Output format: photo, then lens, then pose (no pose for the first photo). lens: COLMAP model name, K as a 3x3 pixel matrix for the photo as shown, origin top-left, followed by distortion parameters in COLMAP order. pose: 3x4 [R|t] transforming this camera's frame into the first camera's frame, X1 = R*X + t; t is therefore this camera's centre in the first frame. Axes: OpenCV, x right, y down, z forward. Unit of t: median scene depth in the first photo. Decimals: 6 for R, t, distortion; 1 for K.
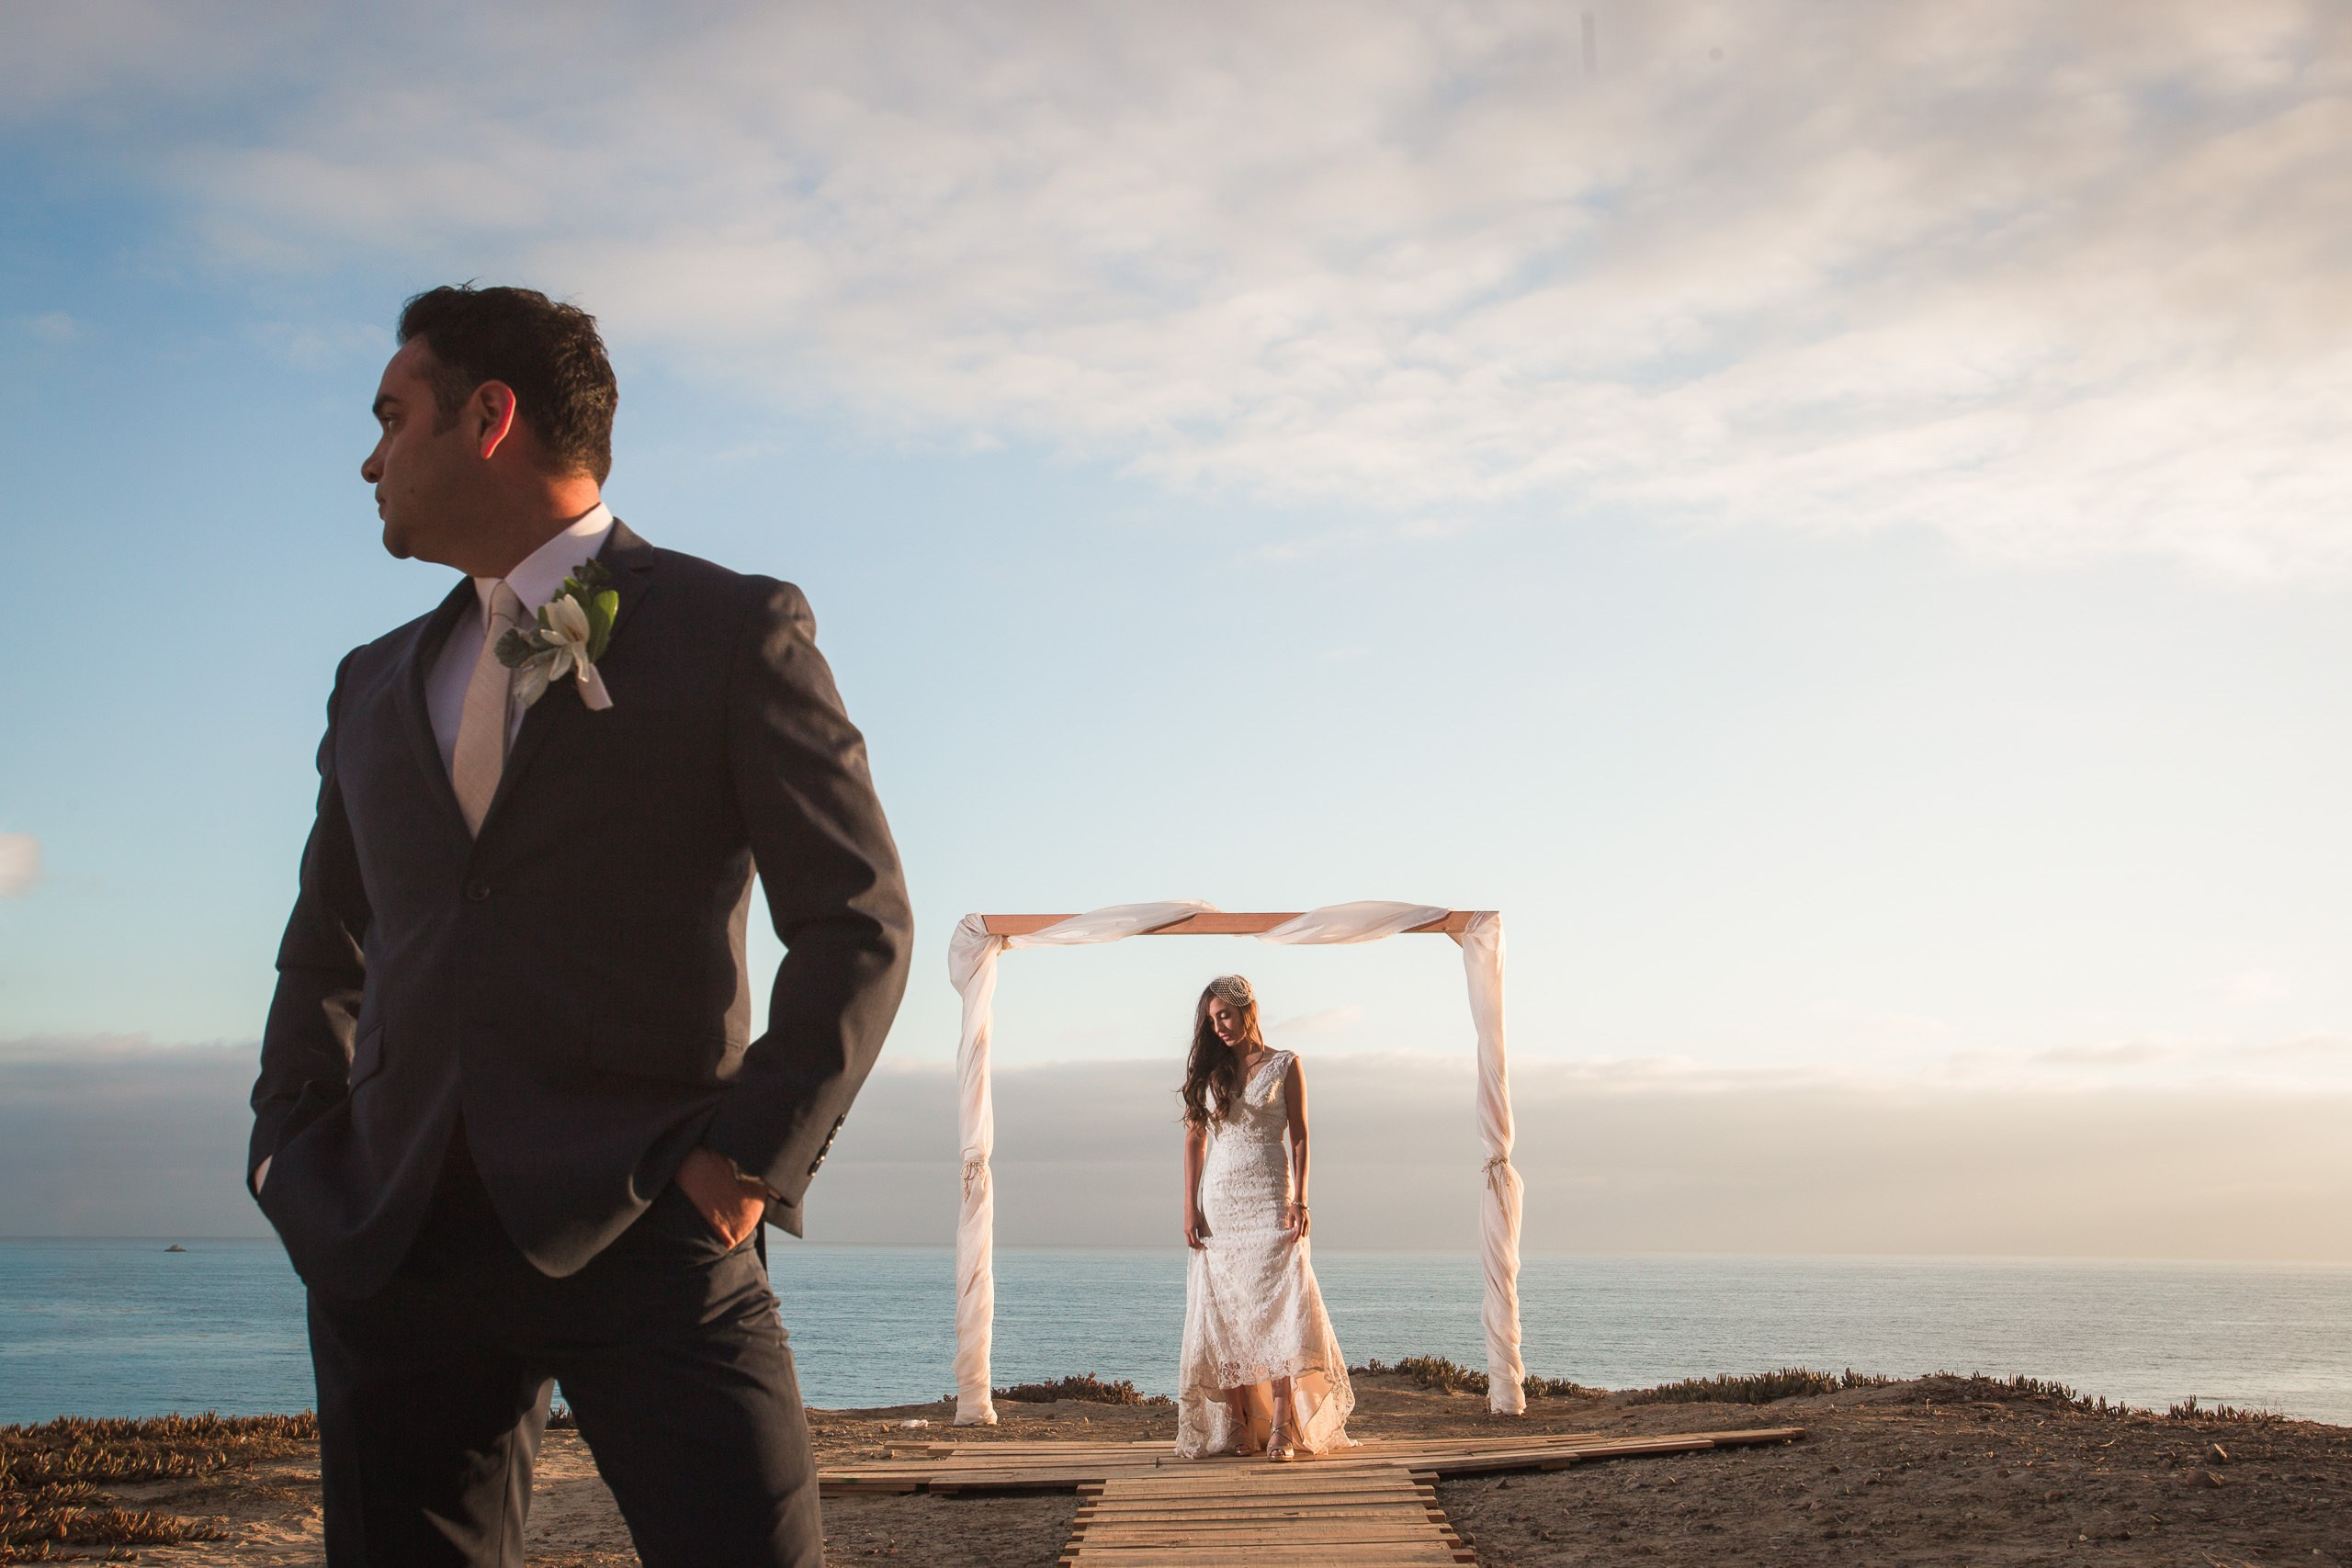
lens RADIAL K [[2336.4, 0, 1136.5], [0, 2336.4, 773.7], [0, 0, 1]] dist [-0.003764, 0.098724]
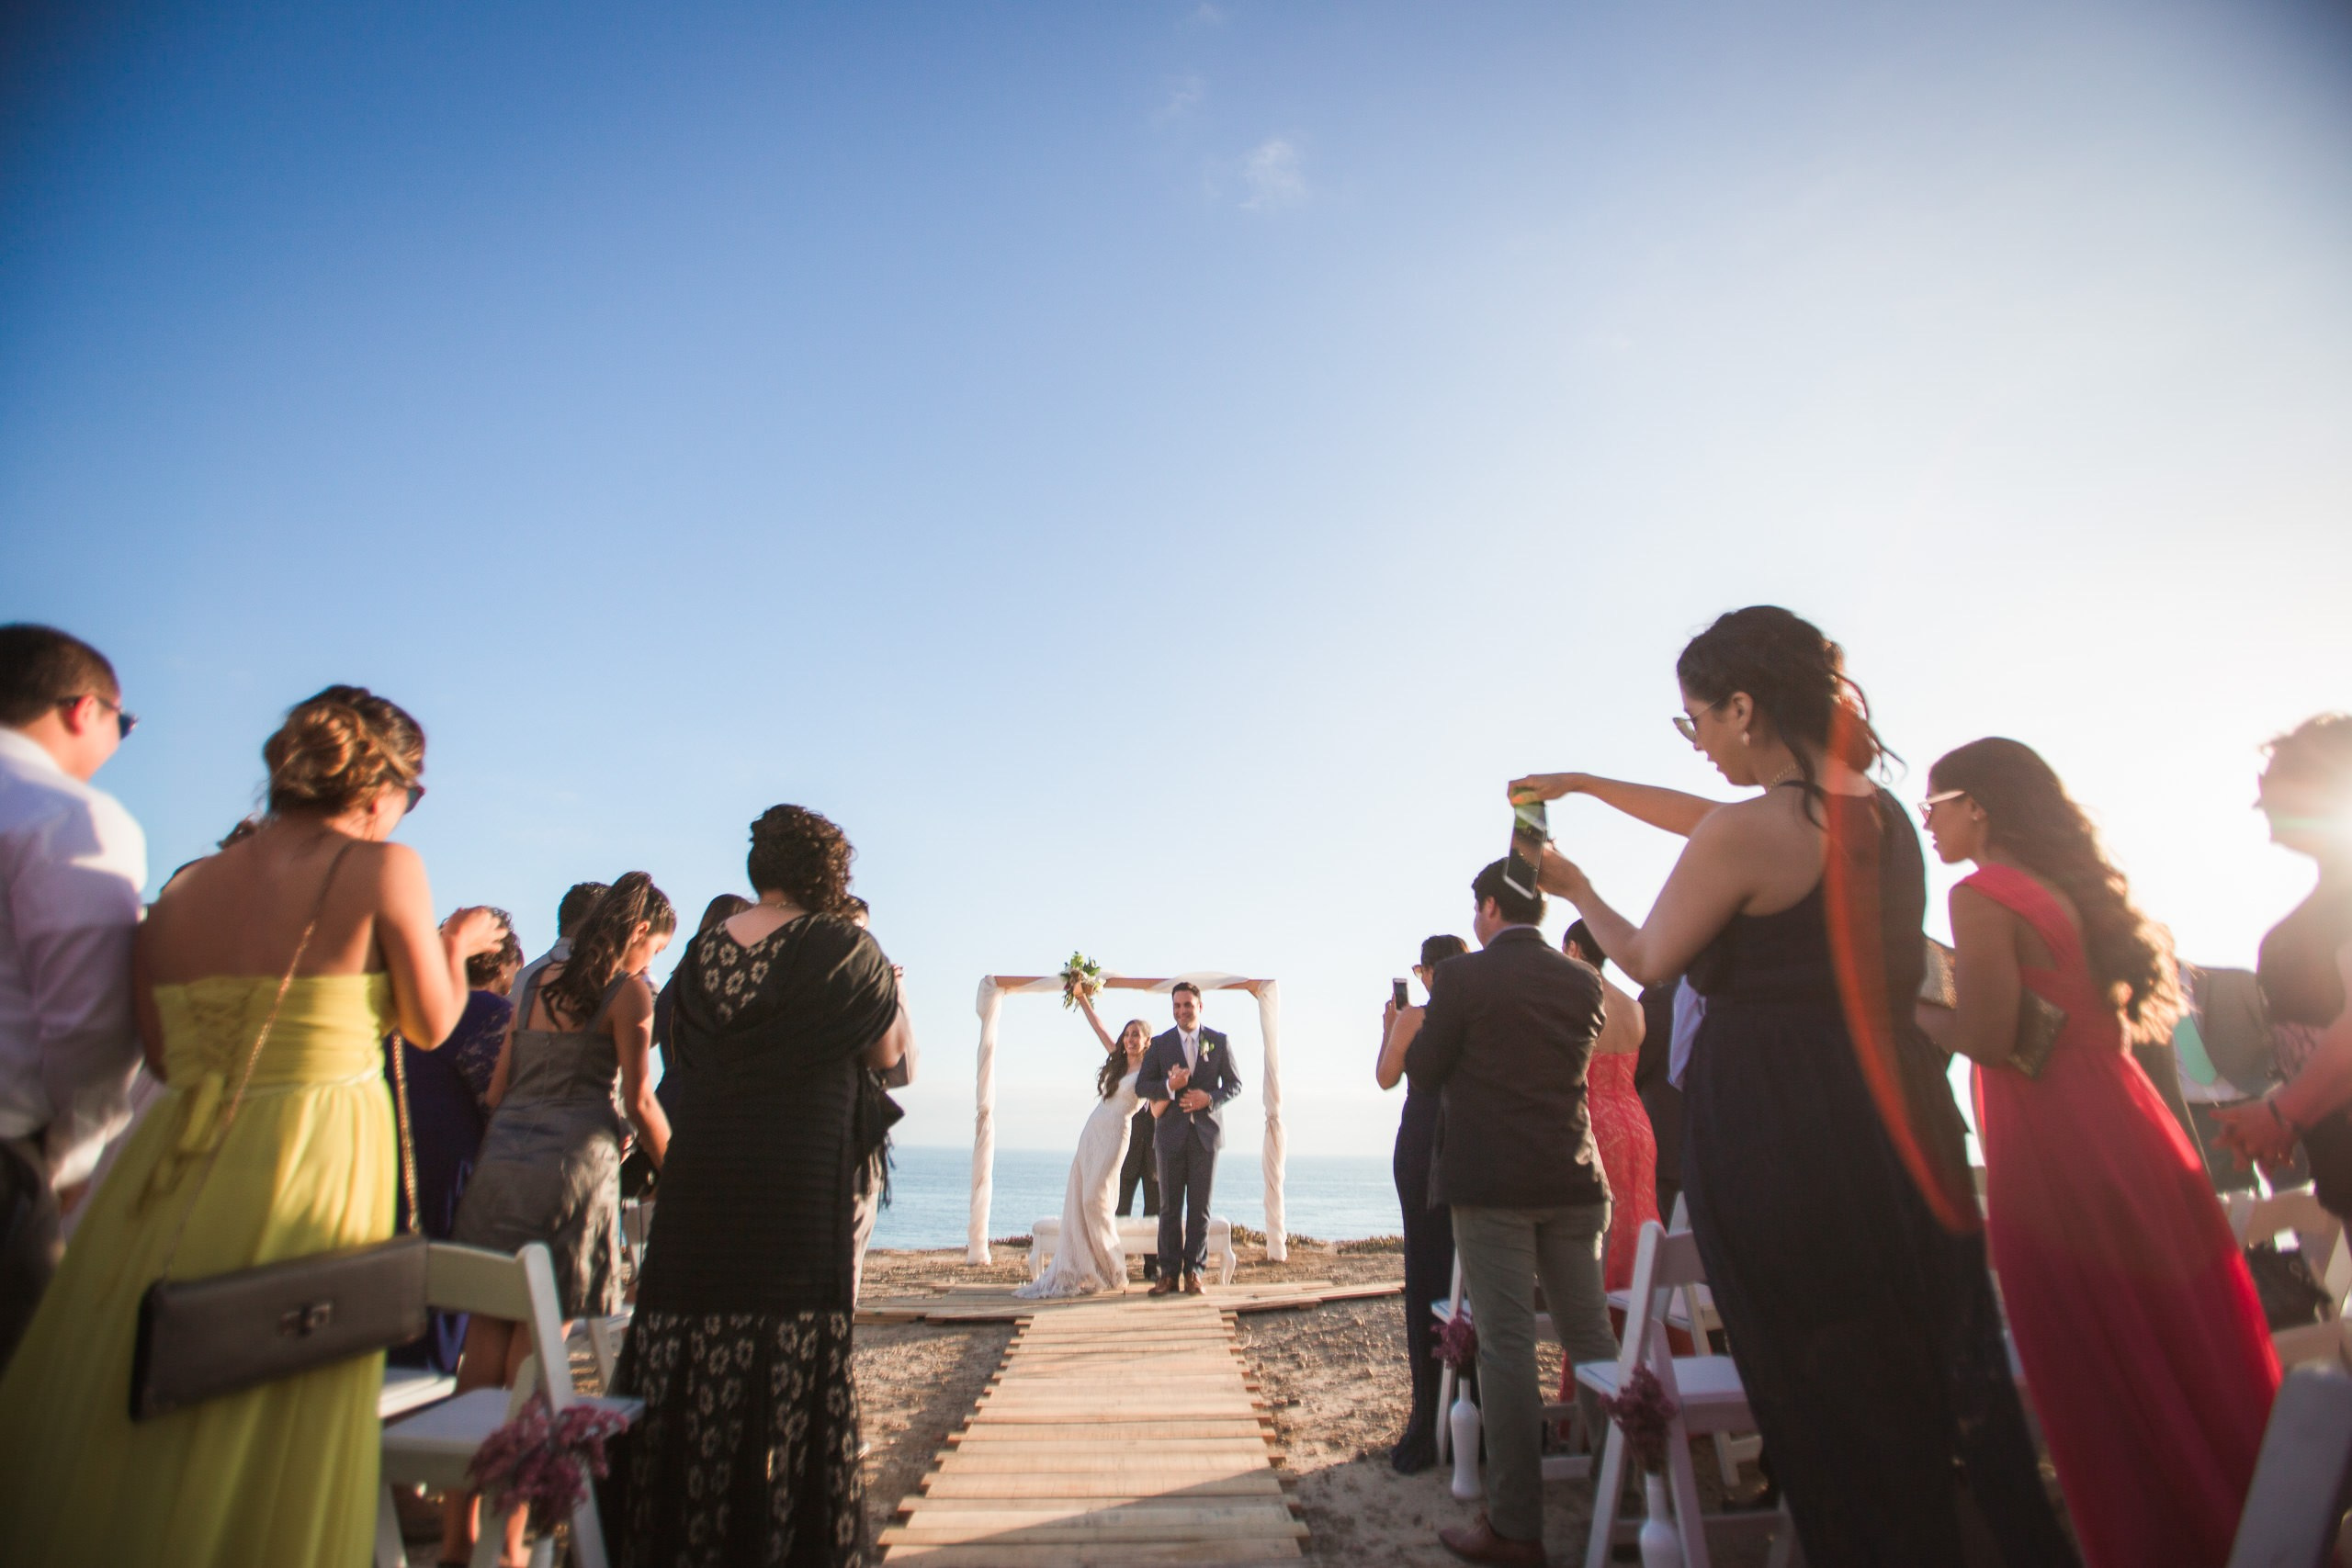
lens RADIAL K [[1096.0, 0, 1173.6], [0, 1096.0, 837.3], [0, 0, 1]] dist [0.000046, 0.000058]
pose [[0.997644, 0.027980, 0.062638, 0.025838], [-0.022869, 0.996461, -0.080882, 0.028635], [-0.064679, 0.079259, 0.994754, 0.201792]]
